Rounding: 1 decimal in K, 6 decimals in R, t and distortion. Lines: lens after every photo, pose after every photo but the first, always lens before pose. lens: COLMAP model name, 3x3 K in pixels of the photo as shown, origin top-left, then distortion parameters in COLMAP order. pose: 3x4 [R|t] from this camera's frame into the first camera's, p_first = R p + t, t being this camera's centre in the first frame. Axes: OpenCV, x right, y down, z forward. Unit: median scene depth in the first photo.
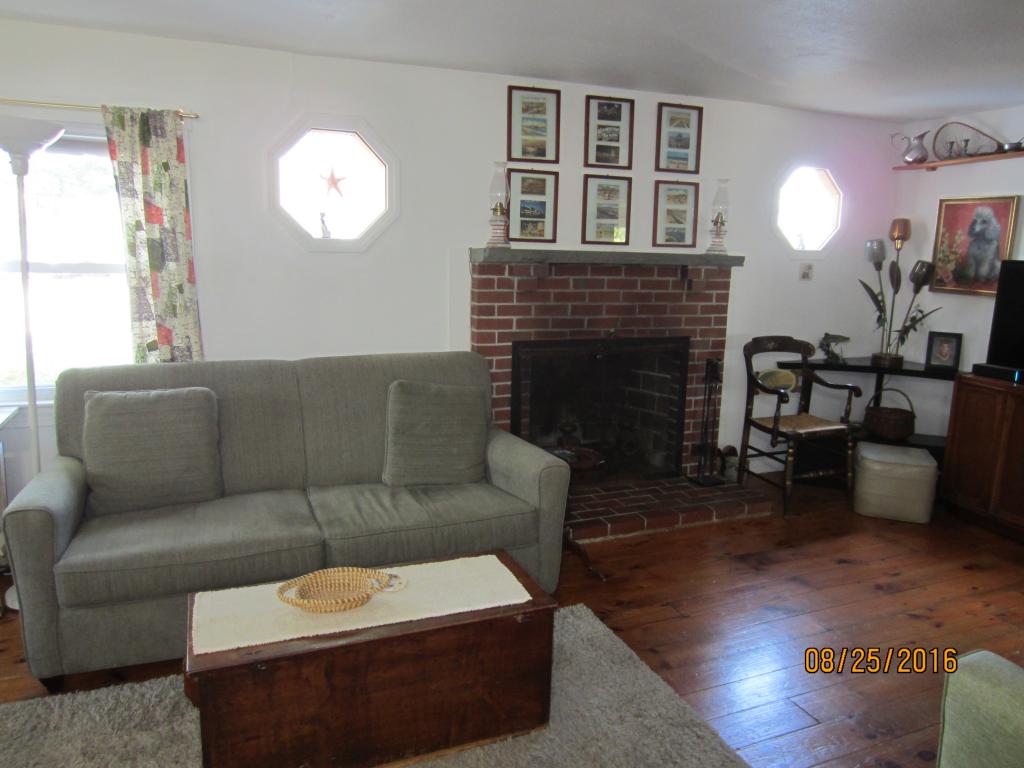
lens RADIAL K [[733.6, 0, 514.2], [0, 733.6, 383.8], [0, 0, 1]] dist [-0.023684, 0.004493]
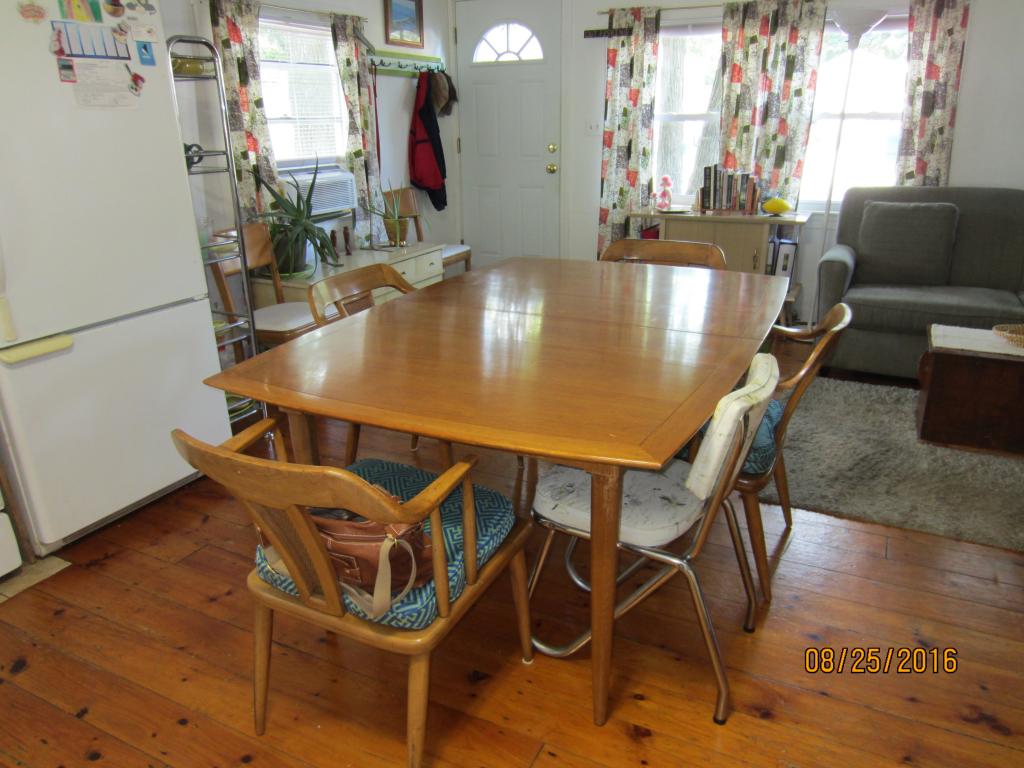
lens RADIAL K [[733.6, 0, 514.2], [0, 733.6, 383.8], [0, 0, 1]] dist [-0.023684, 0.004493]
pose [[0.649259, 0.224772, -0.726595, 0.072150], [-0.099555, 0.972229, 0.211801, 0.086776], [0.754023, -0.065178, 0.653606, -0.355536]]
